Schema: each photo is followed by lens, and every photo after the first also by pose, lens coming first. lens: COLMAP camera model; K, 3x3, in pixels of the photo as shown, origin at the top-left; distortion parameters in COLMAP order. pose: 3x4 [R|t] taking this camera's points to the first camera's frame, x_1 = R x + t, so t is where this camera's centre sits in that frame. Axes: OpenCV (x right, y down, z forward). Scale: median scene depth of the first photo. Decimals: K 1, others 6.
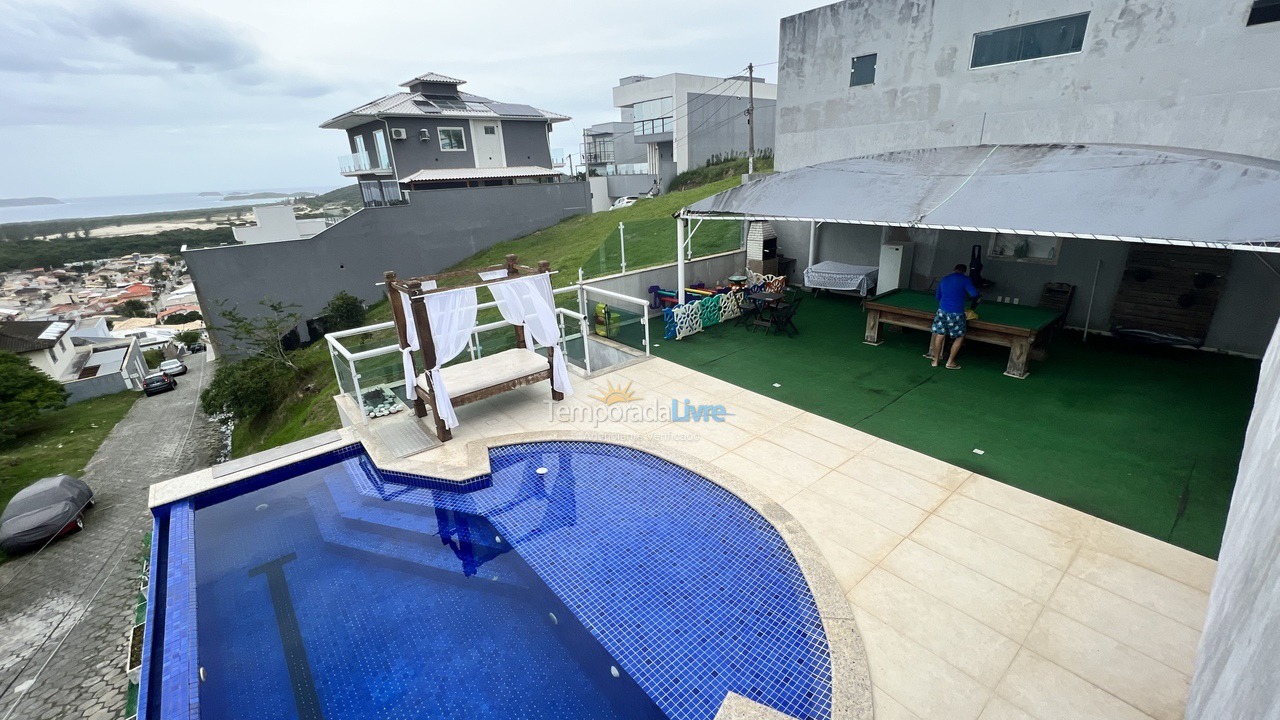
lens RADIAL K [[513.9, 0, 638.8], [0, 513.9, 361.0], [0, 0, 1]] dist [0.003511, -0.000462]
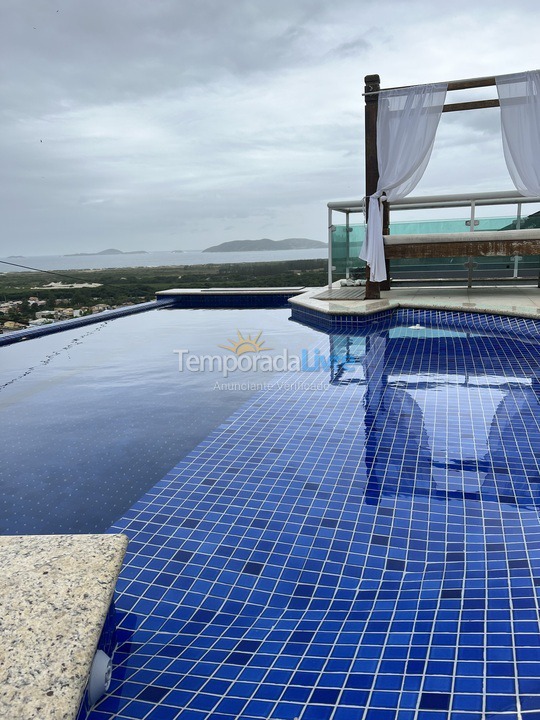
lens RADIAL K [[542.2, 0, 272.4], [0, 542.2, 360.3], [0, 0, 1]] dist [0.057926, -0.071714]
pose [[0.536527, 0.193824, -0.821323, 0.056310], [-0.278975, 0.959283, 0.044142, 0.058453], [0.796437, 0.205445, 0.568754, 0.101146]]
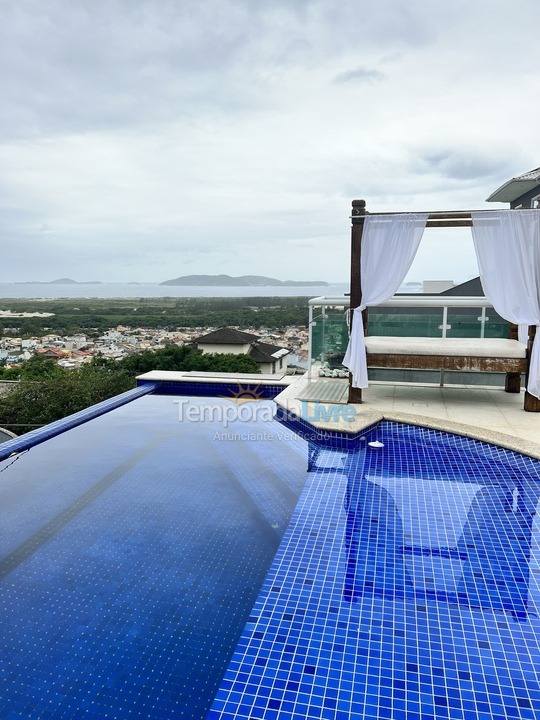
lens RADIAL K [[542.2, 0, 273.8], [0, 542.2, 361.7], [0, 0, 1]] dist [0.057926, -0.071714]
pose [[0.601261, 0.157698, -0.783337, 0.049539], [-0.301760, 0.952550, -0.039857, 0.038575], [0.739882, 0.260345, 0.620318, 0.083883]]
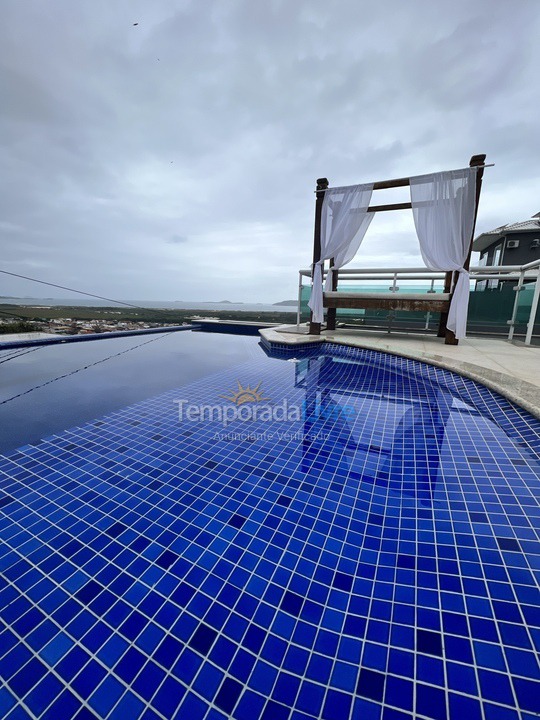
lens RADIAL K [[289.5, 0, 270.8], [0, 289.5, 360.9], [0, 0, 1]] dist [0.003651, -0.002776]
pose [[0.417650, 0.228452, -0.879419, 0.036714], [-0.358770, 0.930692, 0.071386, 0.046009], [0.834777, 0.285695, 0.470666, 0.150564]]
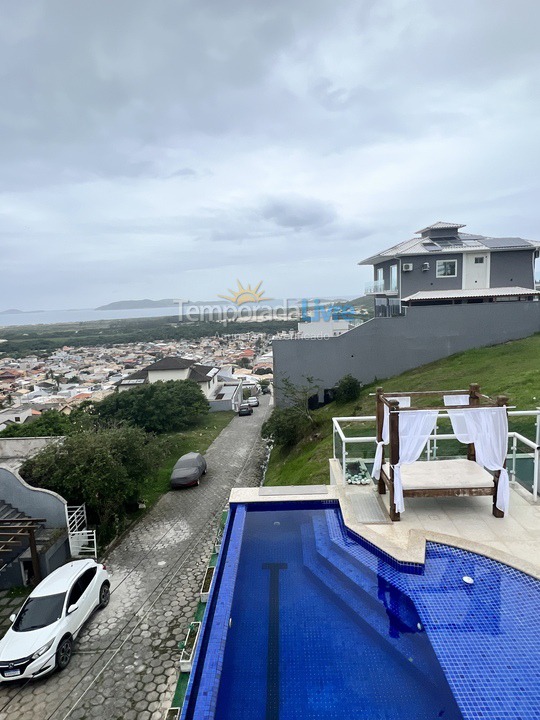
lens RADIAL K [[409.5, 0, 268.1], [0, 409.5, 360.9], [0, 0, 1]] dist [0.000412, 0.002054]
pose [[0.747170, 0.107985, -0.655802, 0.004842], [-0.216434, 0.972461, -0.086463, -0.018588], [0.628405, 0.206540, 0.749966, -0.014512]]
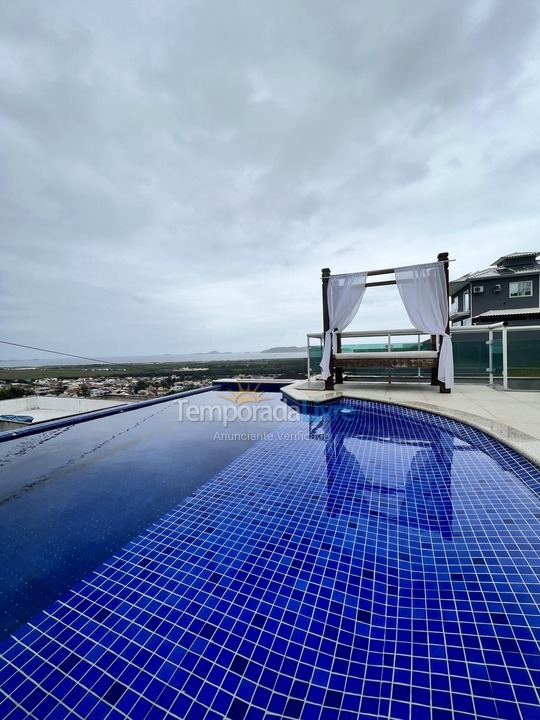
lens RADIAL K [[289.5, 0, 271.0], [0, 289.5, 360.8], [0, 0, 1]] dist [0.003651, -0.002776]
pose [[0.459314, 0.058470, -0.886348, 0.049841], [-0.299630, 0.949548, -0.092632, 0.045974], [0.836213, 0.308124, 0.453660, 0.121210]]
